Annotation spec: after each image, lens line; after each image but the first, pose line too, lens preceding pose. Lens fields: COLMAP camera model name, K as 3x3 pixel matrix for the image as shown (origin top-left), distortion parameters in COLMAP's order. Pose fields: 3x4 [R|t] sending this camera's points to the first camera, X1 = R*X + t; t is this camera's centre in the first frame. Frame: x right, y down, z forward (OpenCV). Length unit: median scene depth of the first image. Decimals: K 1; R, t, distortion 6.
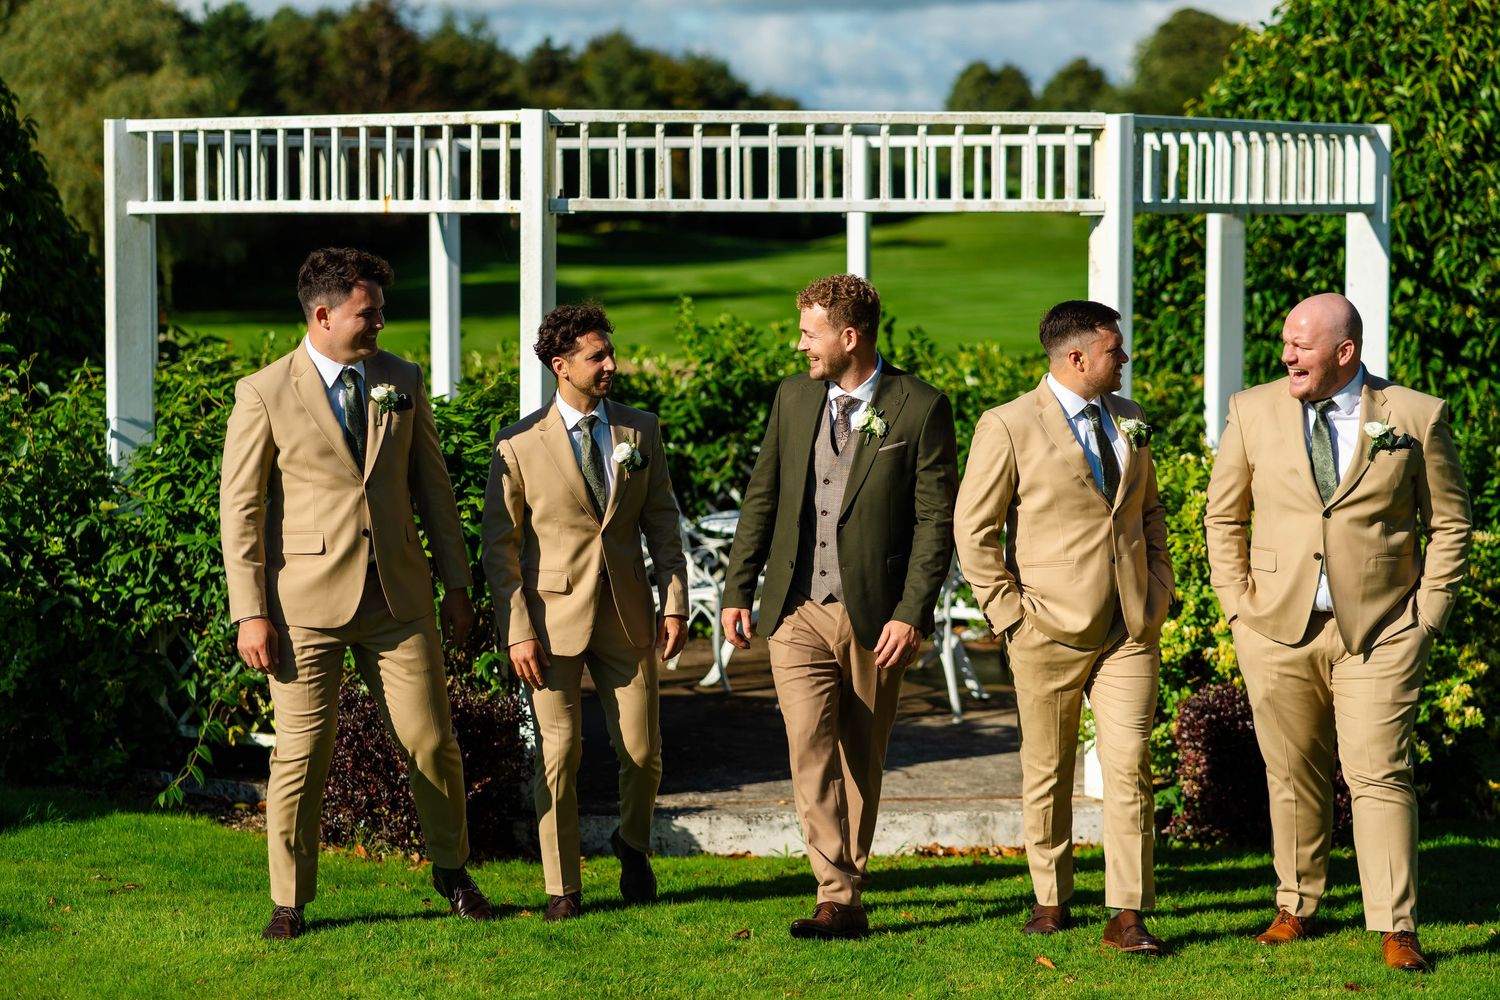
lens RADIAL K [[3709.5, 0, 750.9], [0, 3709.5, 500.4], [0, 0, 1]] dist [0.033744, 0.000000]
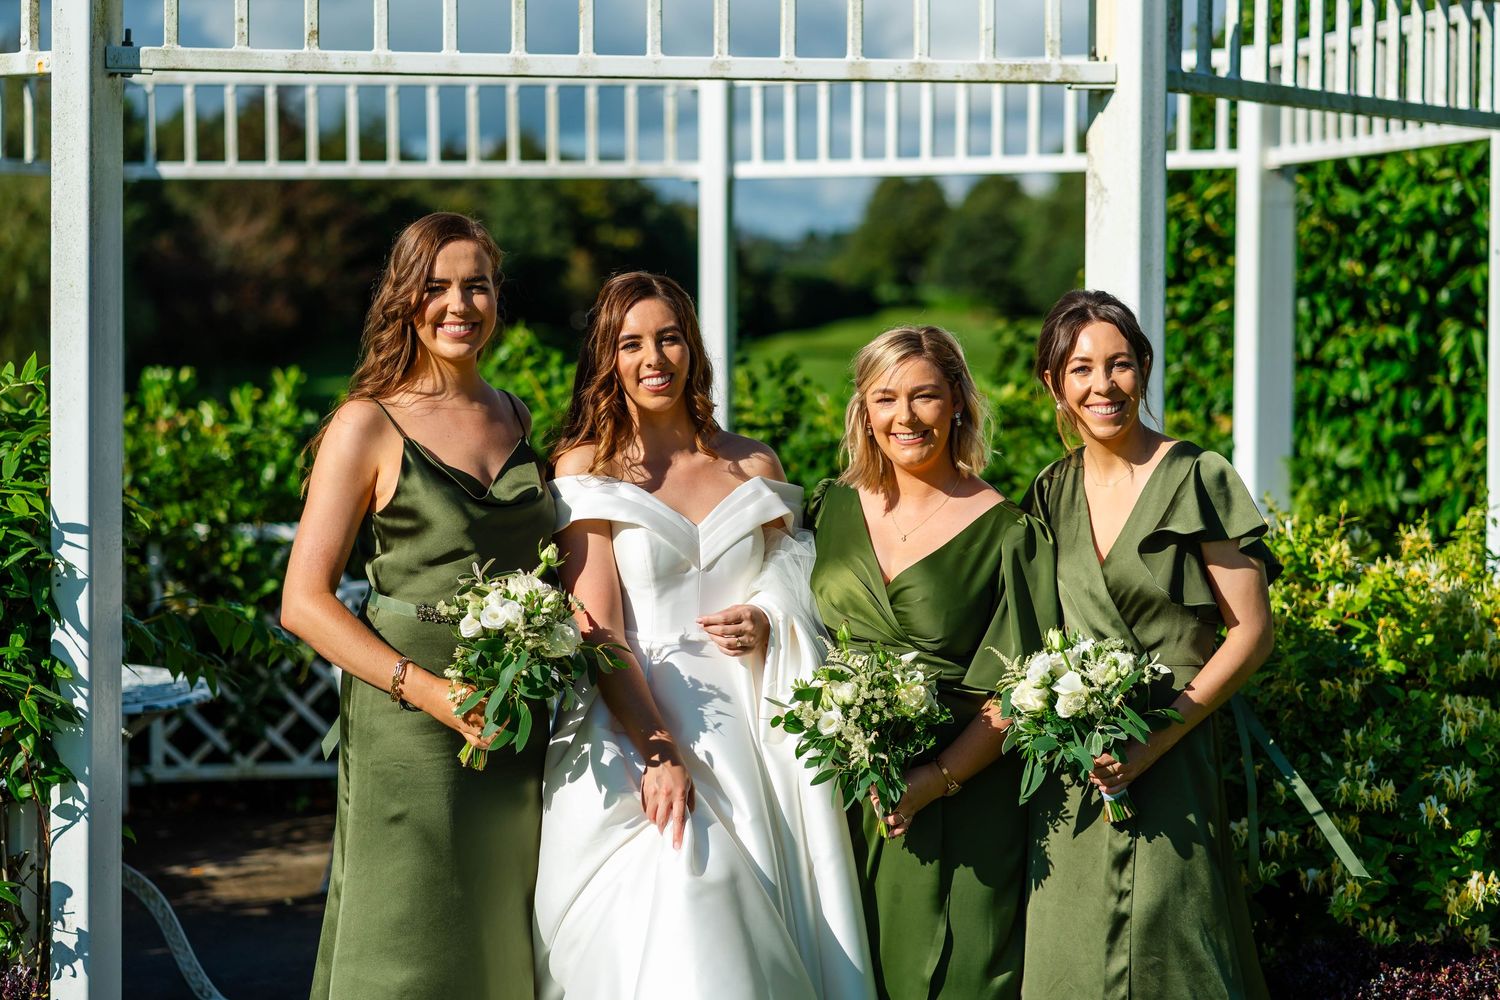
lens RADIAL K [[3709.5, 0, 749.1], [0, 3709.5, 501.2], [0, 0, 1]] dist [0.033744, 0.000000]
pose [[0.999742, 0.001826, 0.022624, 0.020635], [-0.001116, 0.999508, -0.031343, 0.002107], [-0.022670, 0.031309, 0.999253, 0.330587]]
